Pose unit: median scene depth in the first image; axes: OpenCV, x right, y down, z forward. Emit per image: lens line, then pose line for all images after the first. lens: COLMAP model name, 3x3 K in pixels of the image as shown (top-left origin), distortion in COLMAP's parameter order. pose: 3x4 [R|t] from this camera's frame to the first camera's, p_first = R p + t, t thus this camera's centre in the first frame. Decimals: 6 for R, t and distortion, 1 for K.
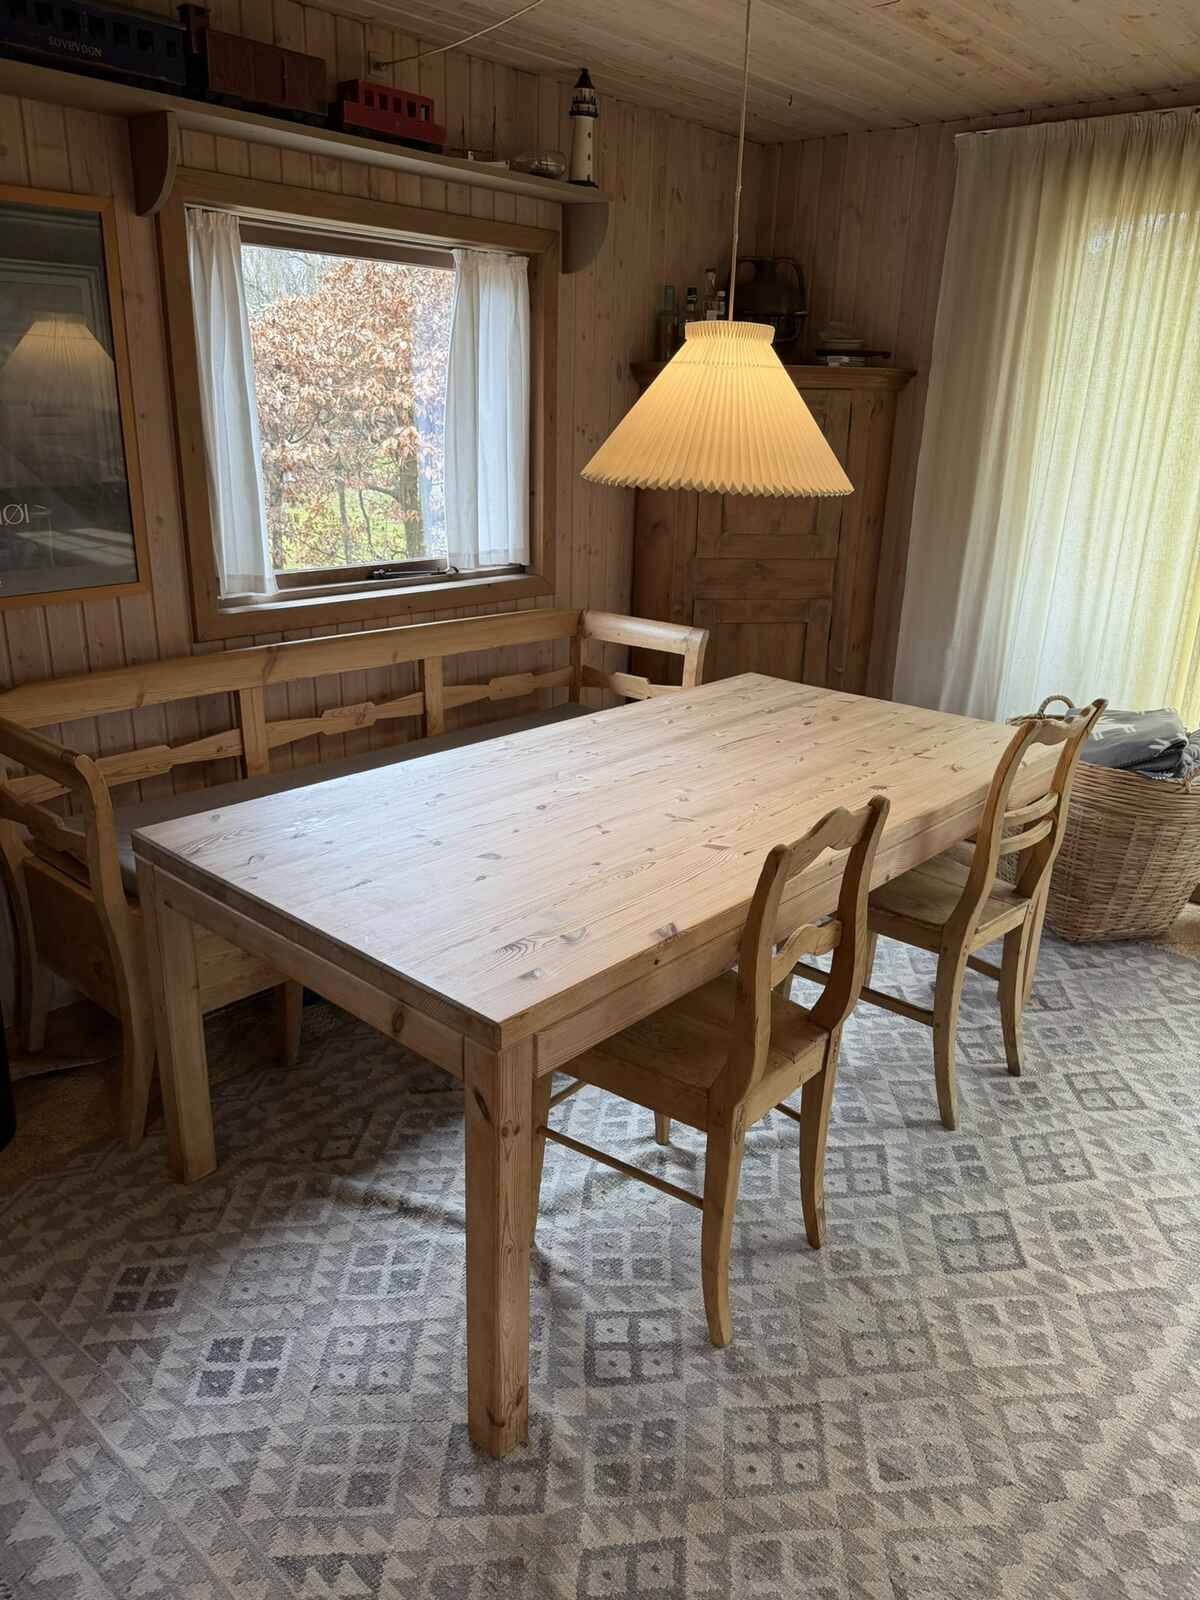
lens RADIAL K [[1139.4, 0, 648.8], [0, 1139.4, 792.0], [0, 0, 1]] dist [0.021491, -0.033497]
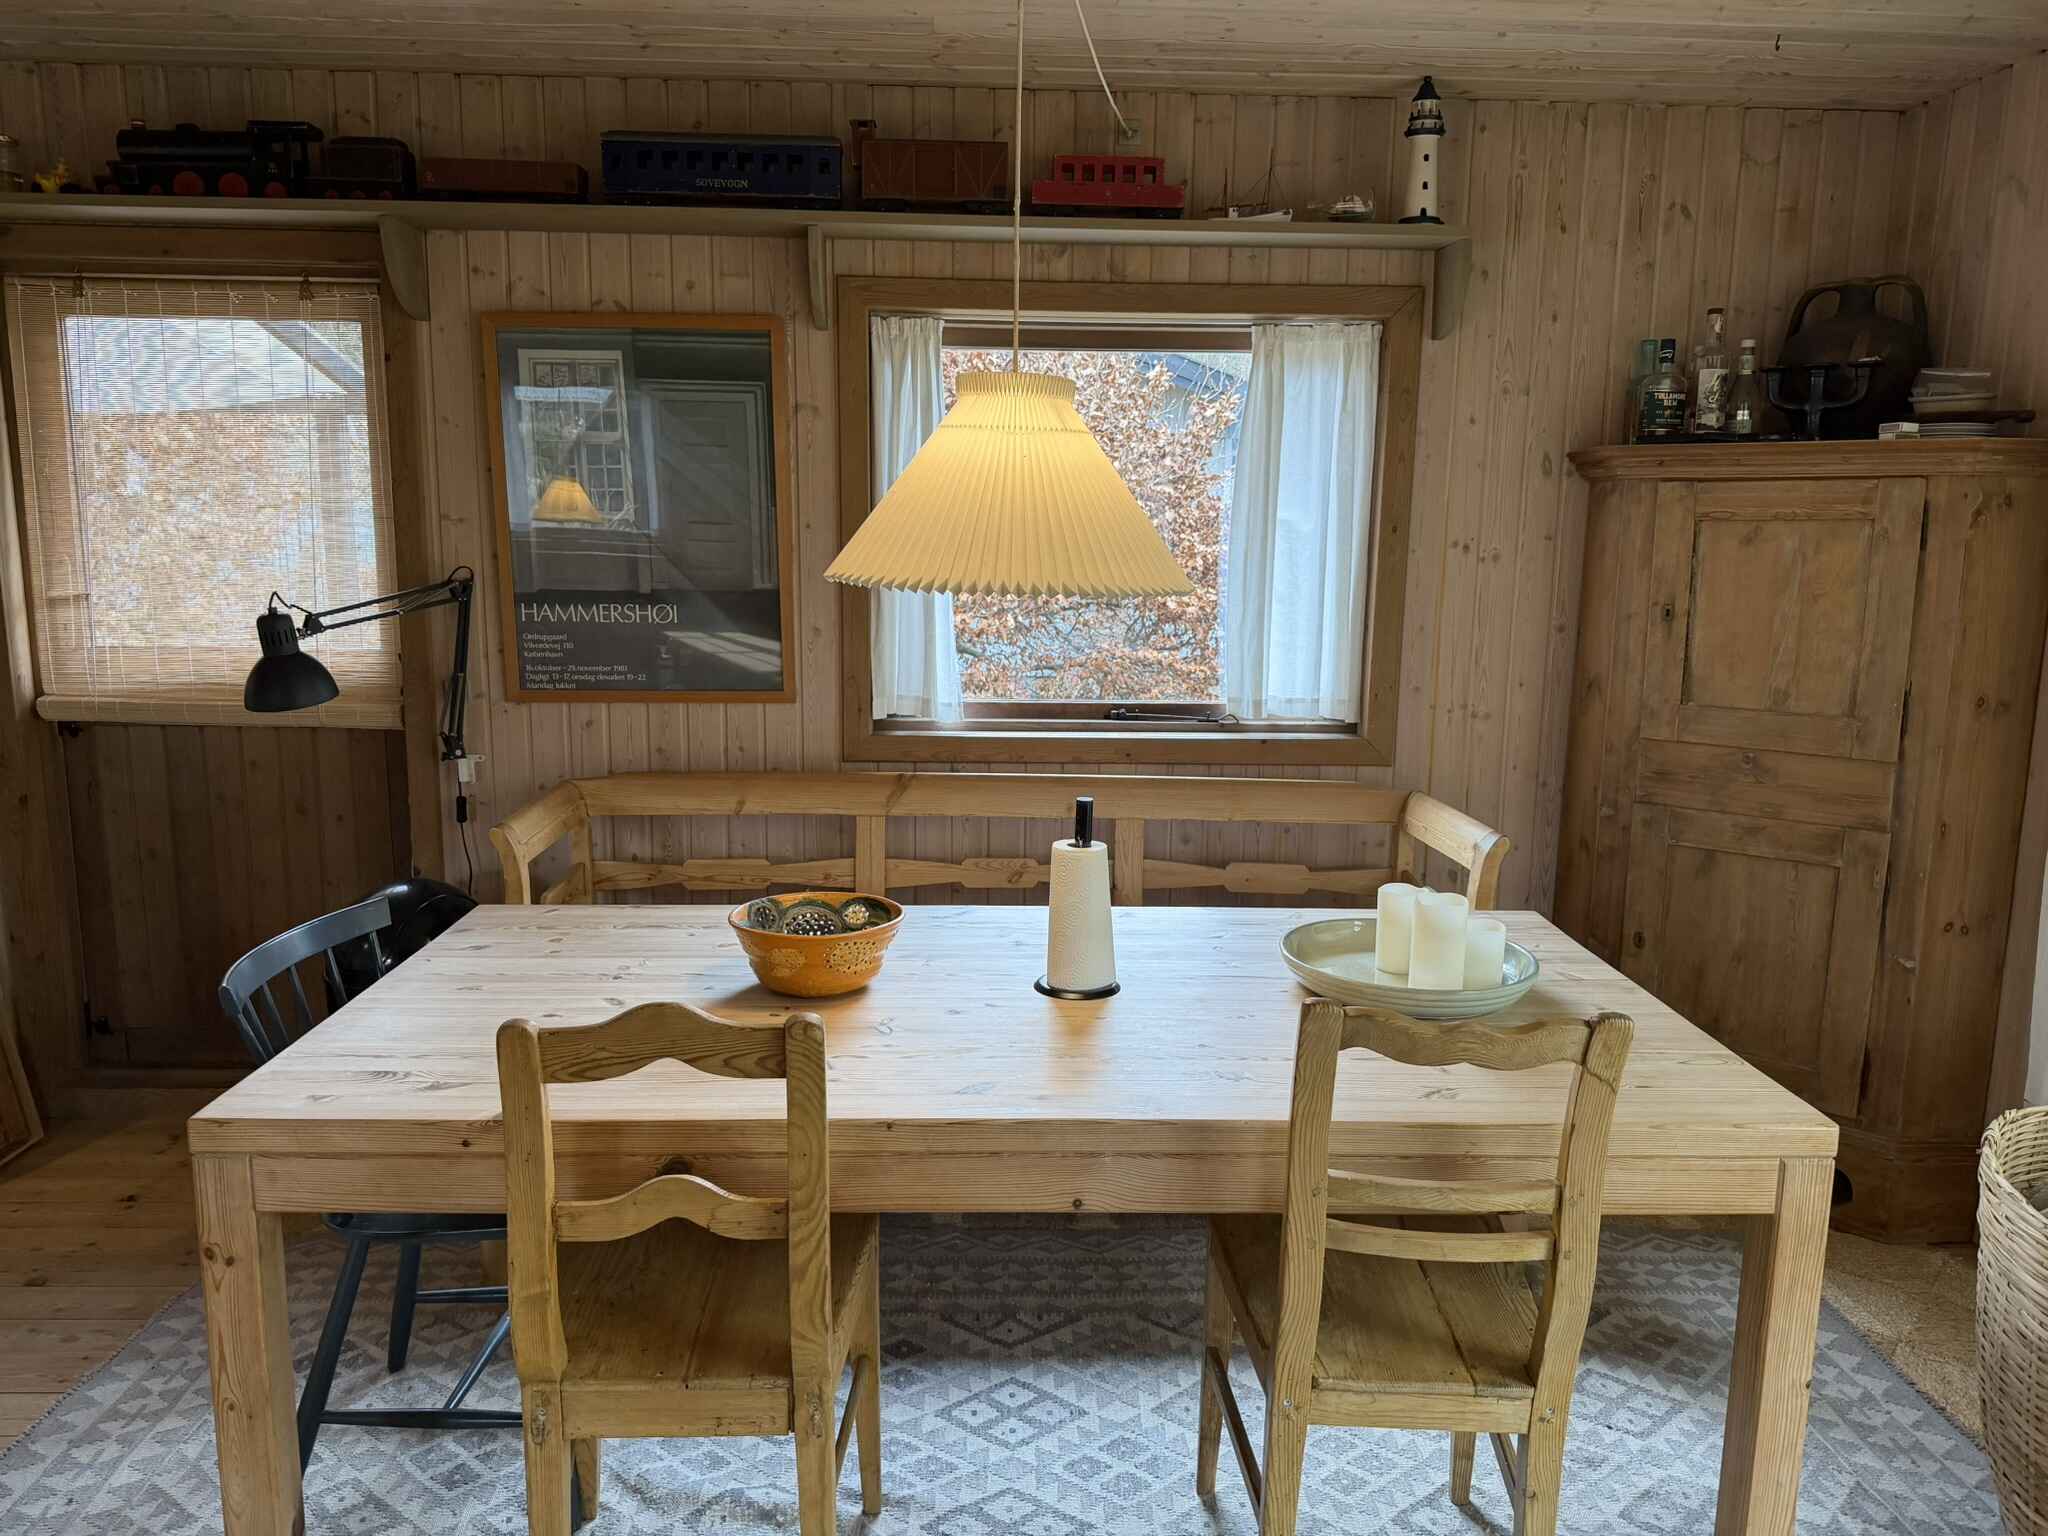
lens RADIAL K [[1458.4, 0, 1026.6], [0, 1458.4, 778.5], [0, 0, 1]] dist [0.021491, -0.033497]
pose [[0.688467, 0.108098, -0.717167, 0.501008], [-0.228818, 0.970702, -0.073349, -0.057662], [0.688226, 0.214599, 0.693031, 0.257599]]
